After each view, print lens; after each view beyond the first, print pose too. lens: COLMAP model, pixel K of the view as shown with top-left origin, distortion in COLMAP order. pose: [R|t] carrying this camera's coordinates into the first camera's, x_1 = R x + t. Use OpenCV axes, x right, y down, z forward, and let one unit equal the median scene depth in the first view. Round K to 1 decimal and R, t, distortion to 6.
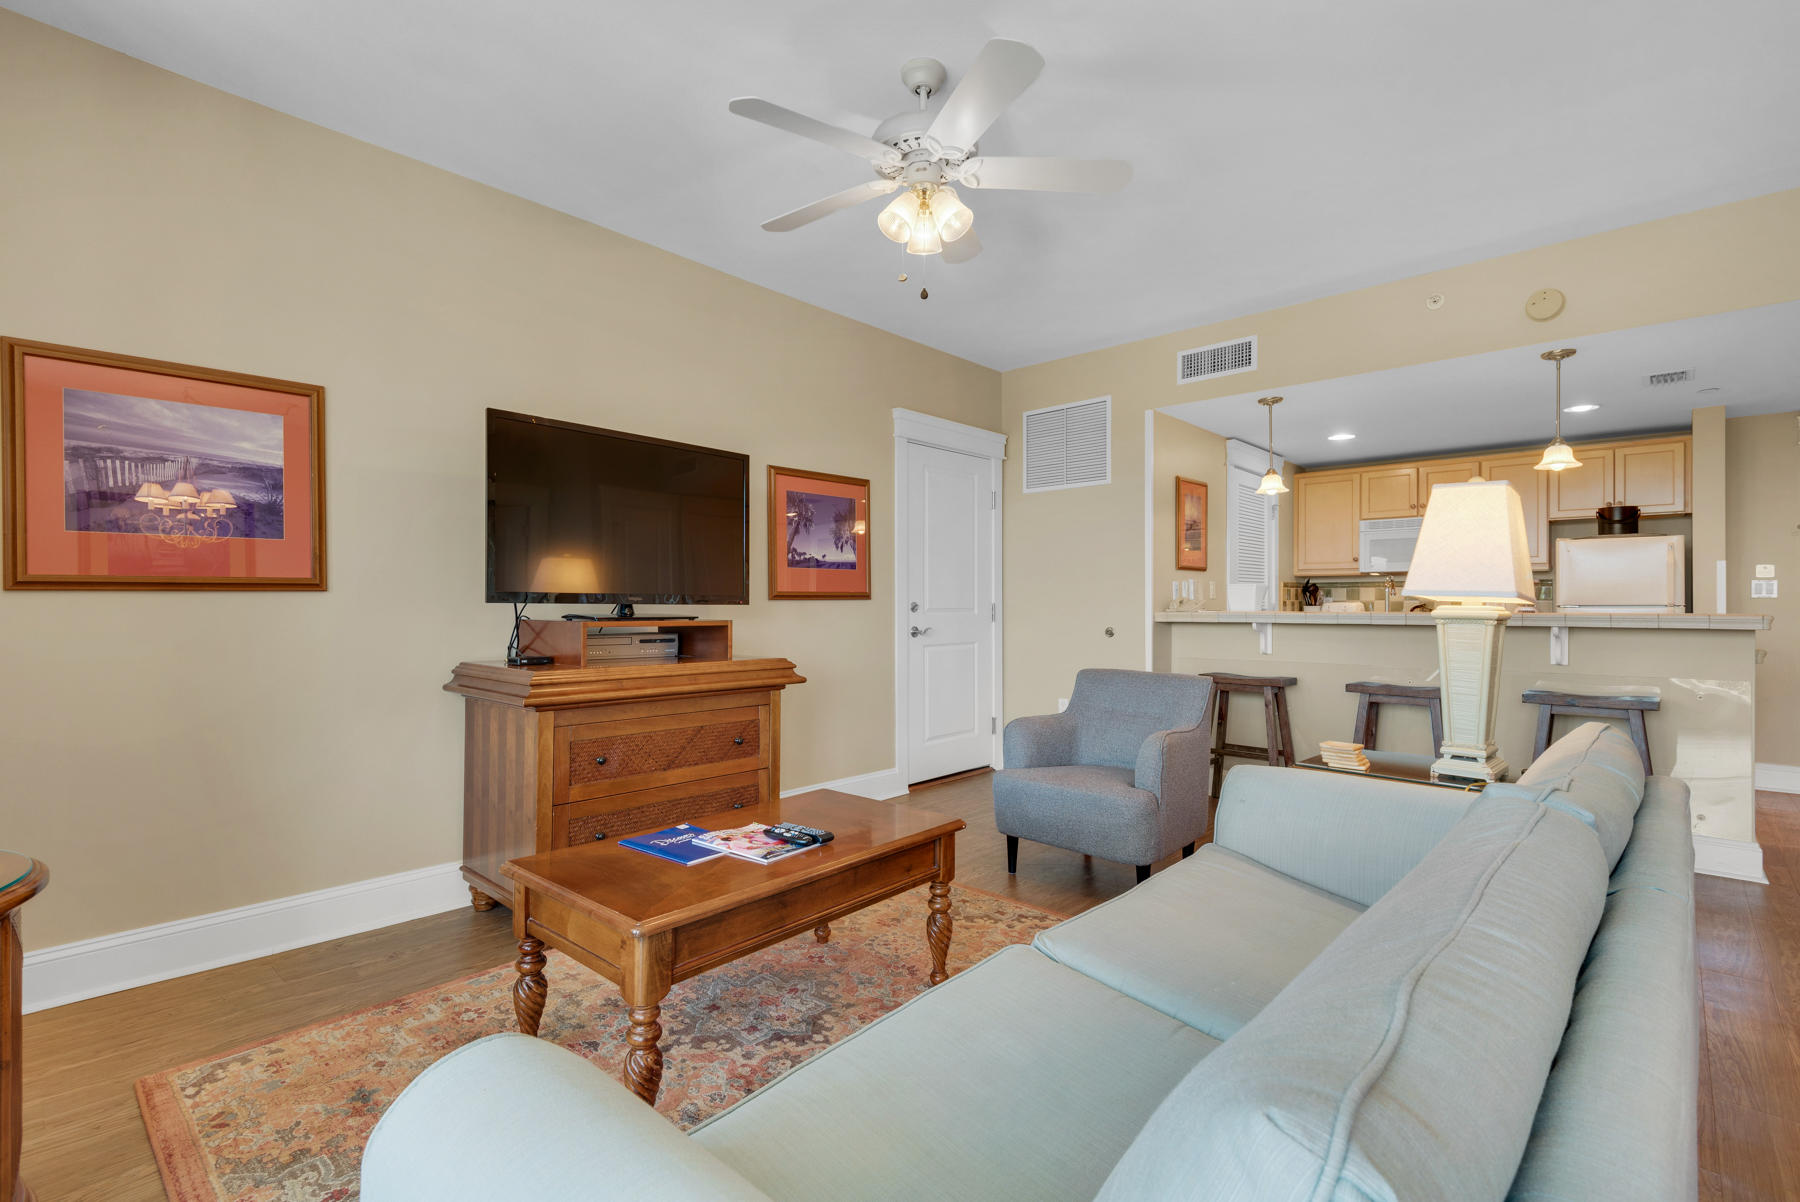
lens RADIAL K [[809.6, 0, 910.9], [0, 809.6, 602.4], [0, 0, 1]] dist [0.015402, -0.011519]
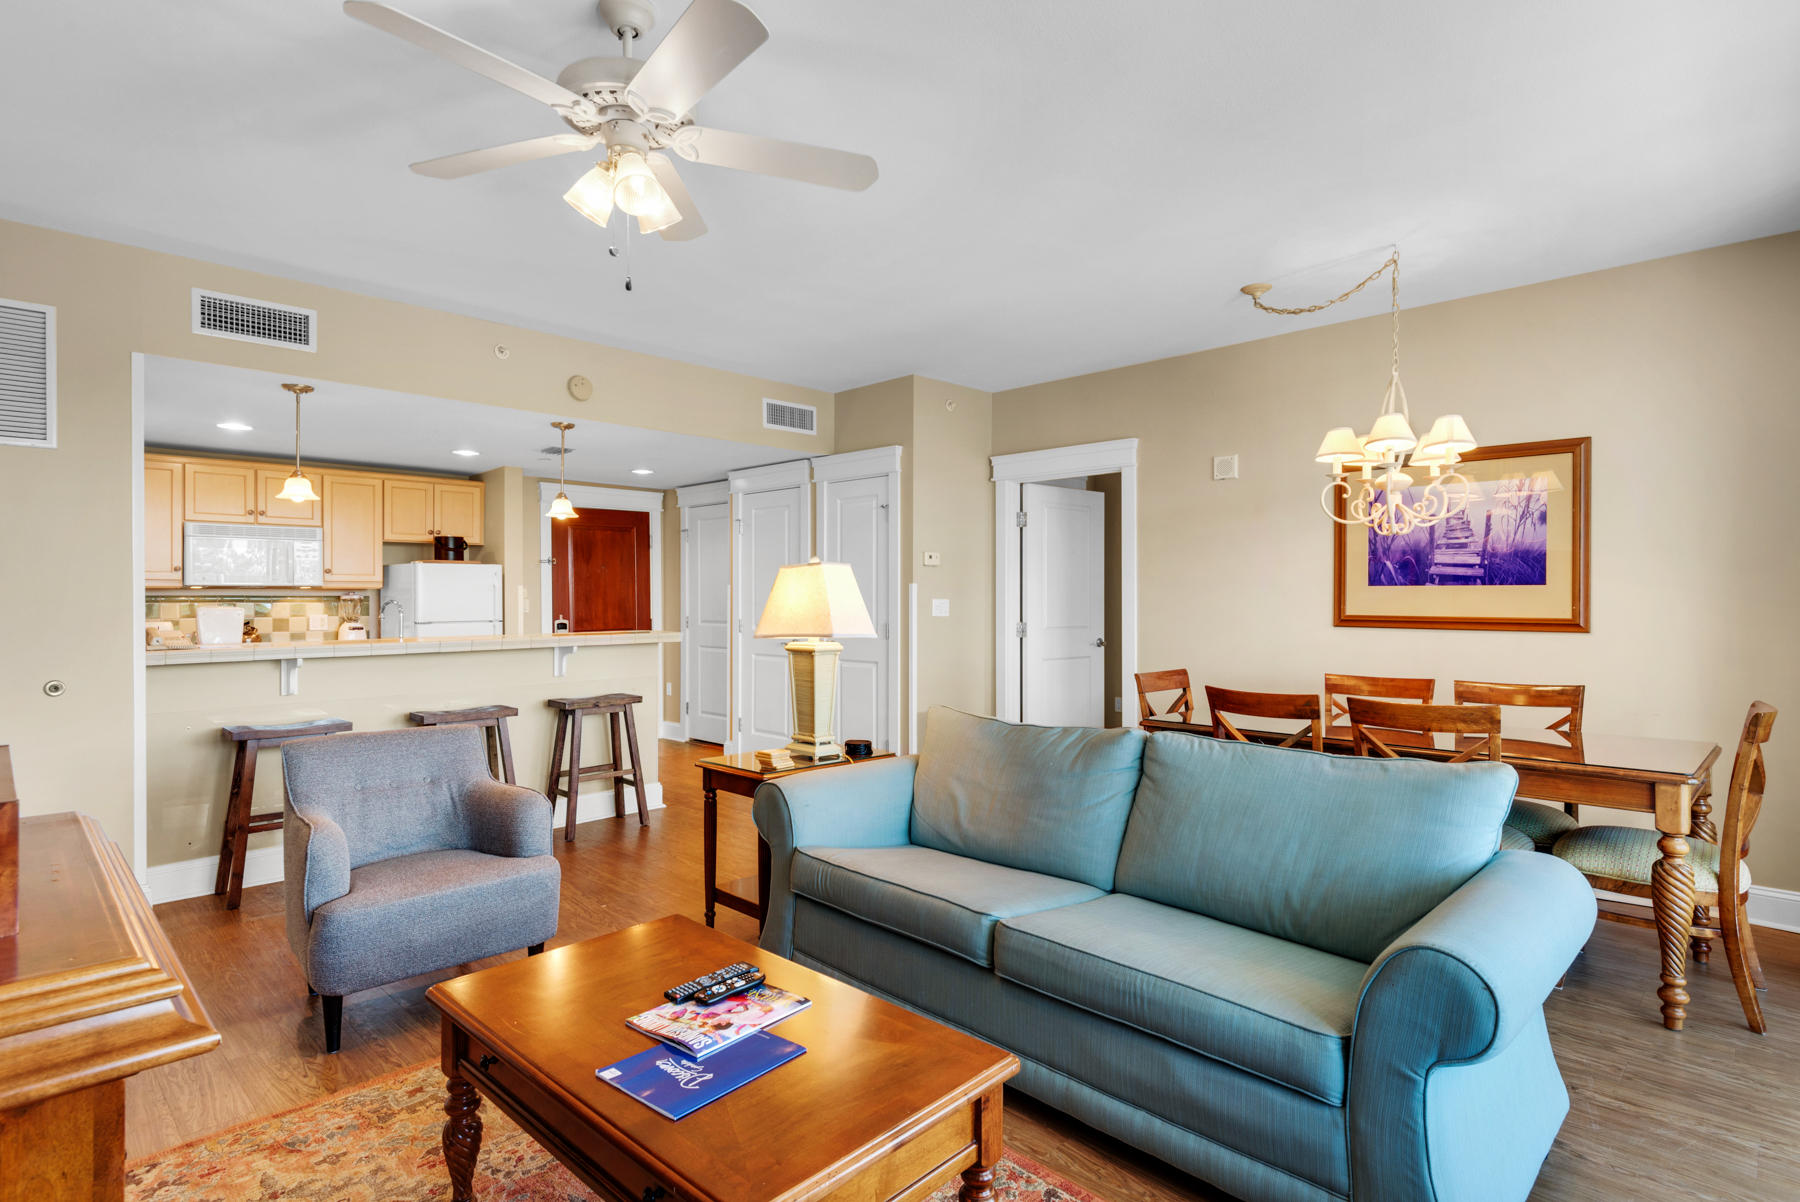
lens RADIAL K [[893.9, 0, 889.6], [0, 893.9, 589.6], [0, 0, 1]] dist [0.017440, -0.003255]
pose [[0.041817, 0.006859, 0.999102, -0.418545], [-0.001776, 0.999975, -0.006791, -0.036265], [-0.999124, -0.001490, 0.041828, 0.338450]]
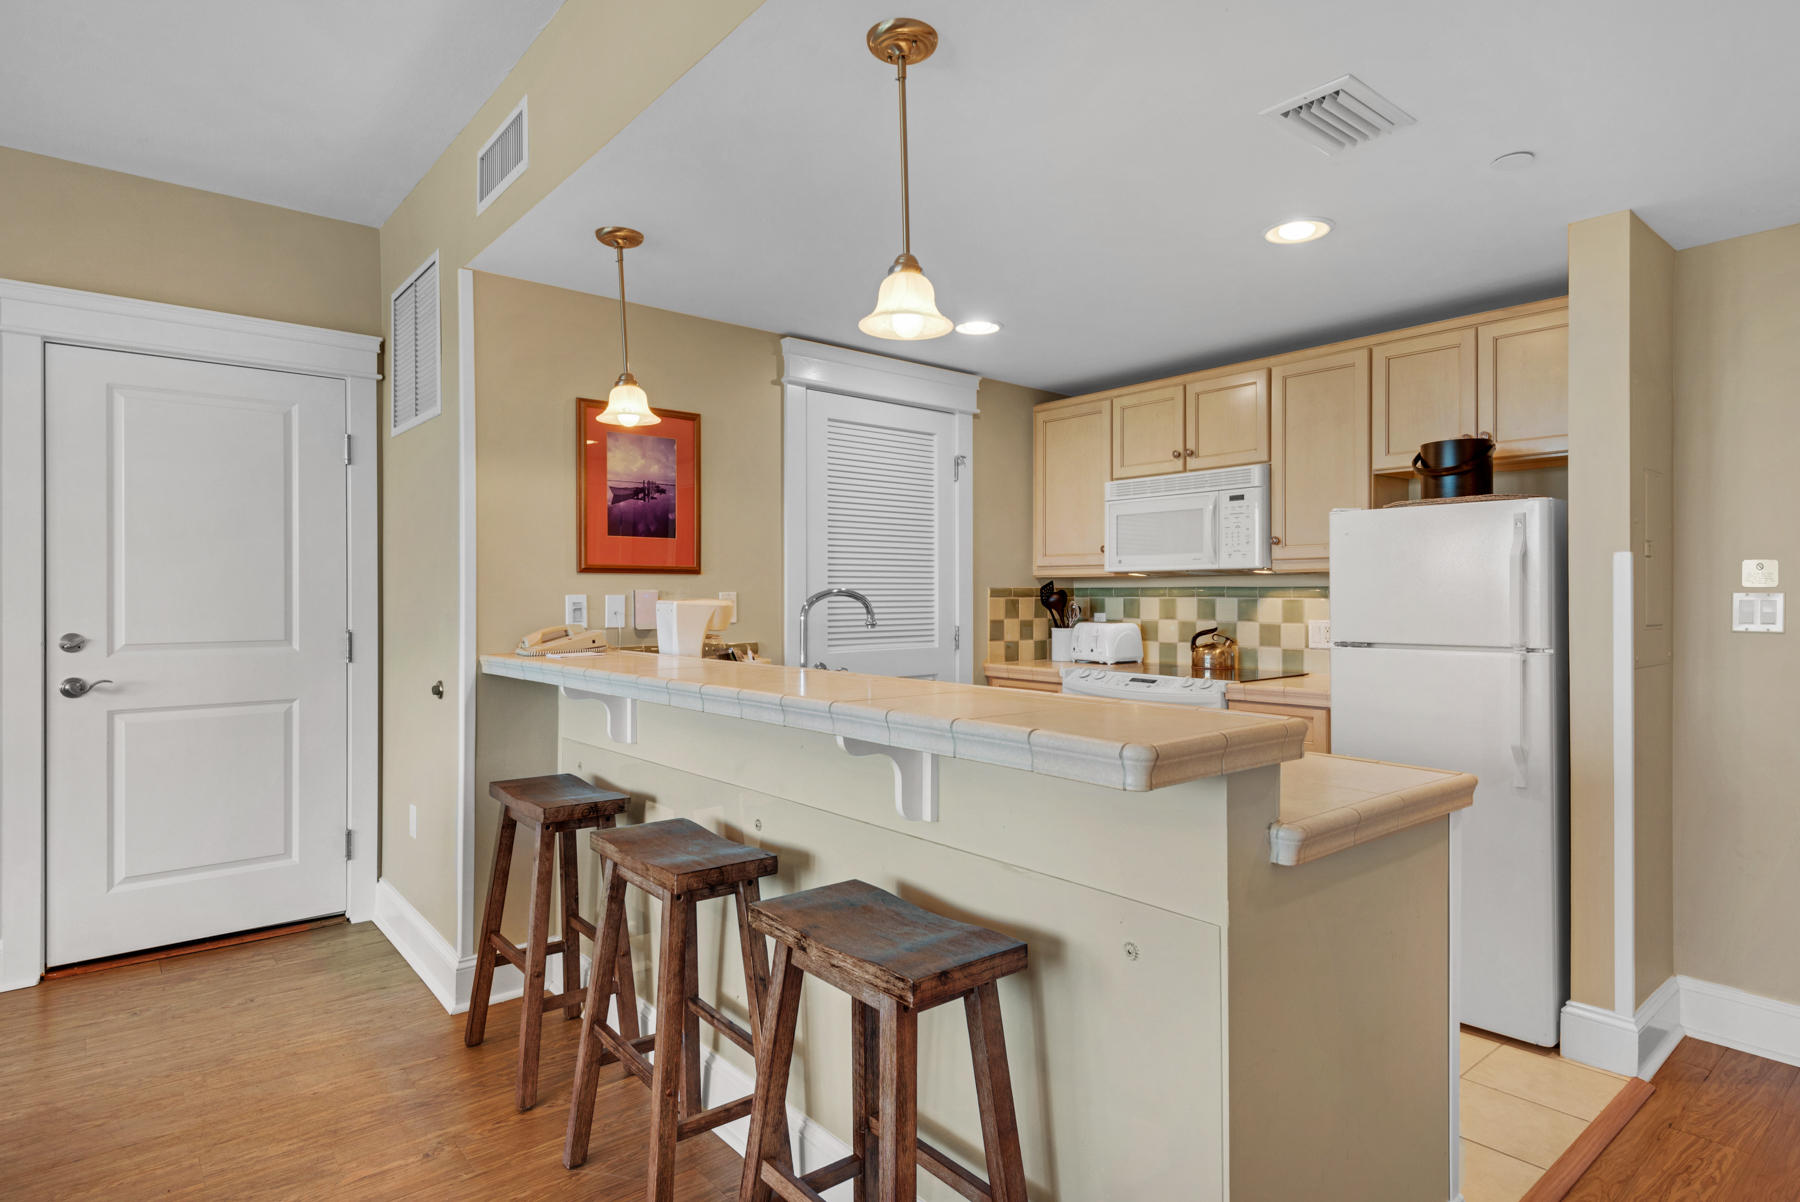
lens RADIAL K [[953.8, 0, 942.6], [0, 953.8, 599.8], [0, 0, 1]] dist [0.024644, -0.004884]
pose [[0.993163, 0.000186, -0.116735, 0.677350], [0.000426, 0.999986, 0.005213, -0.027505], [0.116734, -0.005227, 0.993149, 0.421341]]
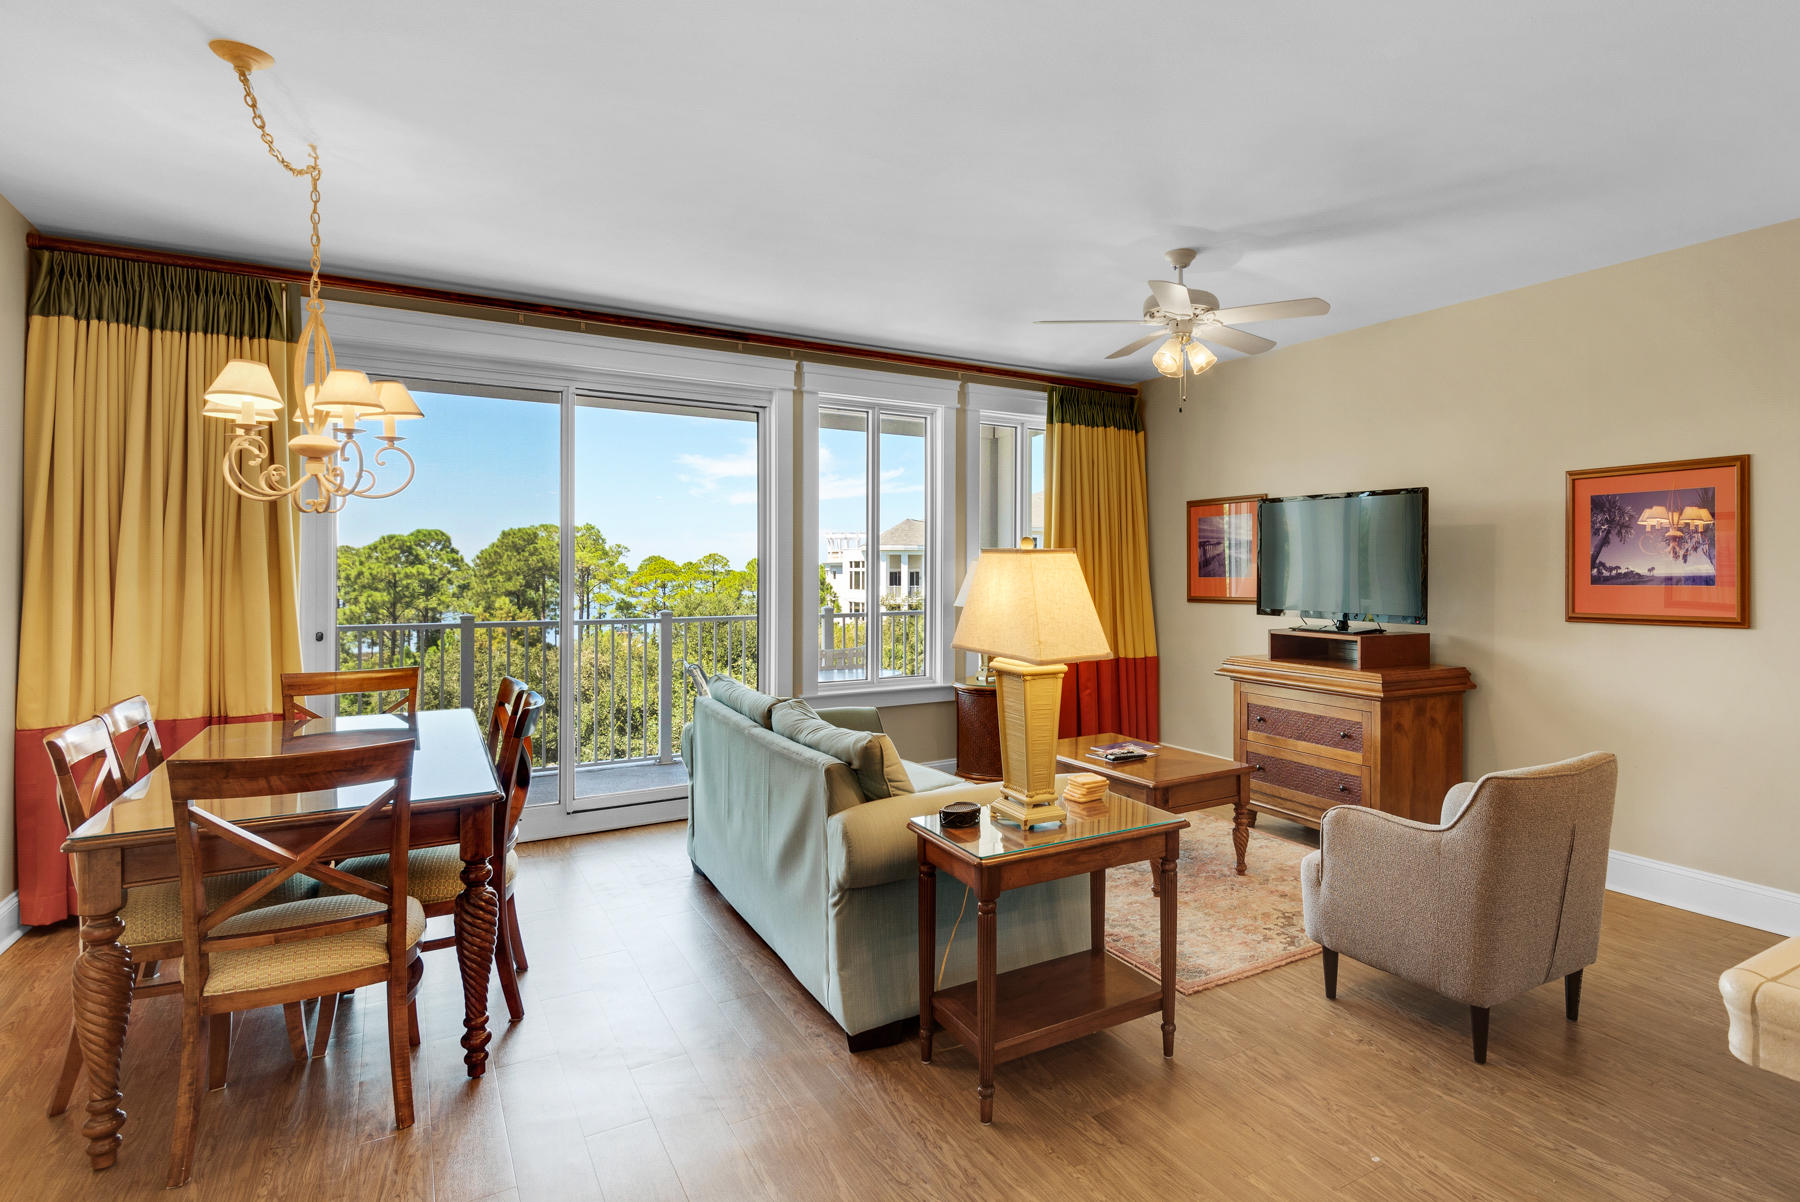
lens RADIAL K [[978.7, 0, 1033.0], [0, 978.7, 559.1], [0, 0, 1]] dist [0.021059, -0.010517]
pose [[-0.257892, -0.014777, -0.966061, 0.873974], [-0.000914, 0.999886, -0.015051, -0.047445], [0.966173, -0.002998, -0.257876, 0.605229]]
